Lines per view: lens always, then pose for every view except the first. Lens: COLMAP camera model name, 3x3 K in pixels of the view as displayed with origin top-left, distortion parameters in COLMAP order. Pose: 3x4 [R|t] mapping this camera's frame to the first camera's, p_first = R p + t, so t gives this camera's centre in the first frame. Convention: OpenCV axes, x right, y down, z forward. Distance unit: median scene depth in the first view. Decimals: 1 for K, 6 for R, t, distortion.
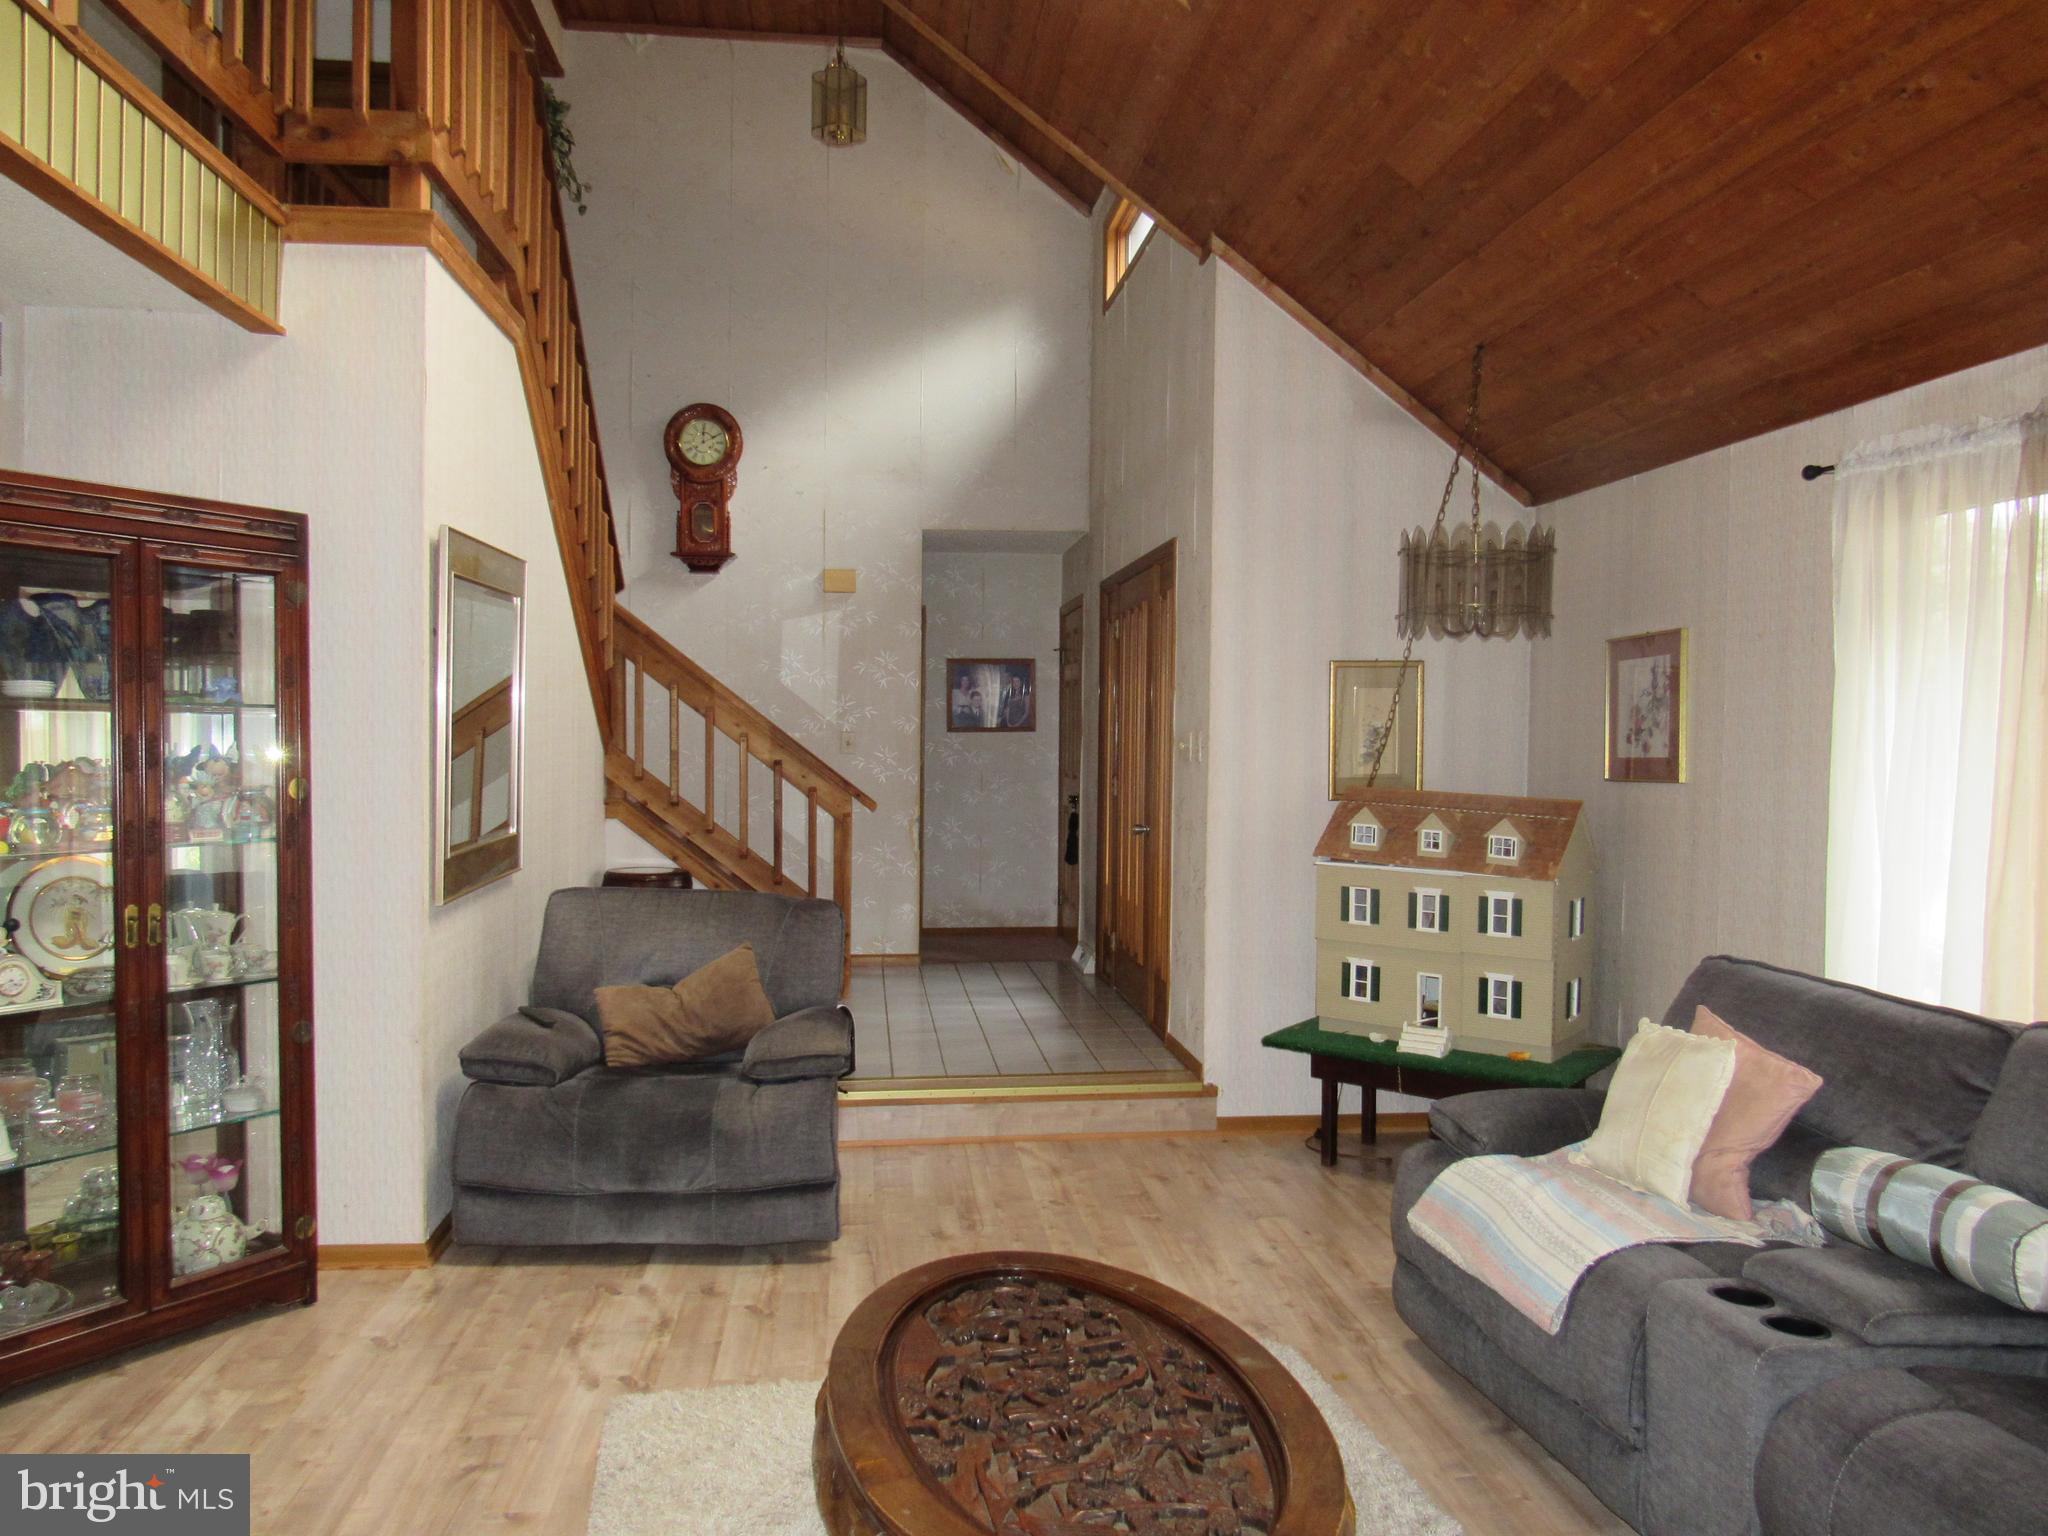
lens RADIAL K [[1463.0, 0, 1021.2], [0, 1463.0, 778.8], [0, 0, 1]] dist [-0.024844, 0.002781]
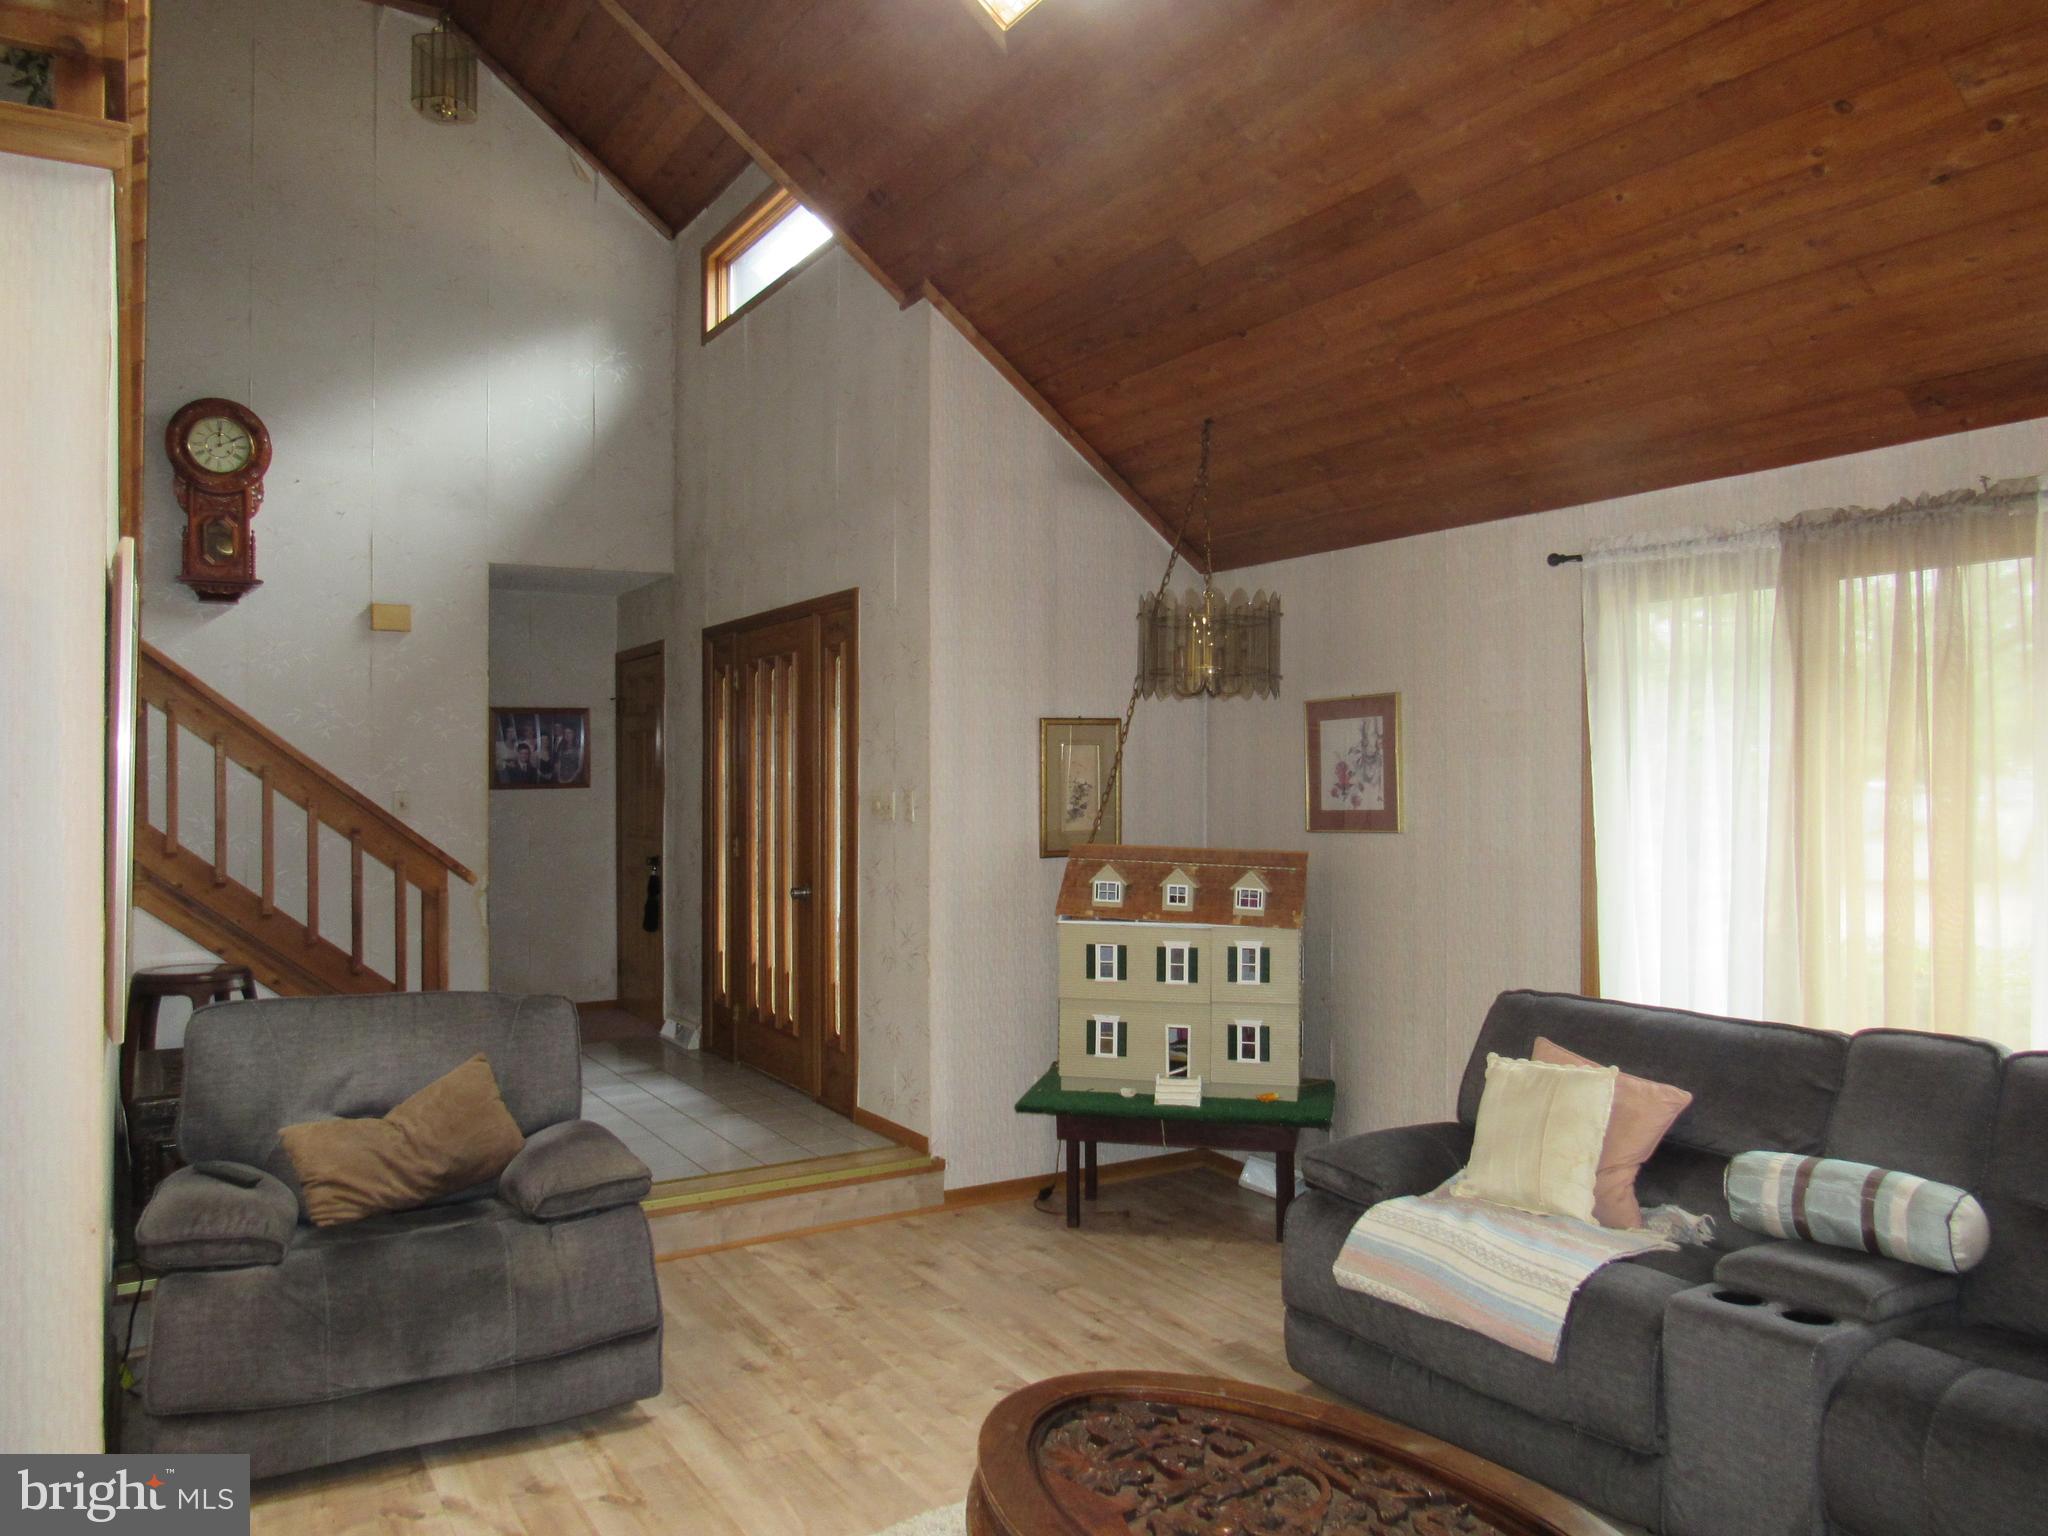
lens RADIAL K [[1463.0, 0, 1021.2], [0, 1463.0, 778.8], [0, 0, 1]] dist [-0.024844, 0.002781]
pose [[0.905828, -0.009905, 0.423530, -0.260324], [0.023685, 0.999347, -0.027285, -0.014040], [-0.422984, 0.034747, 0.905471, 0.115300]]
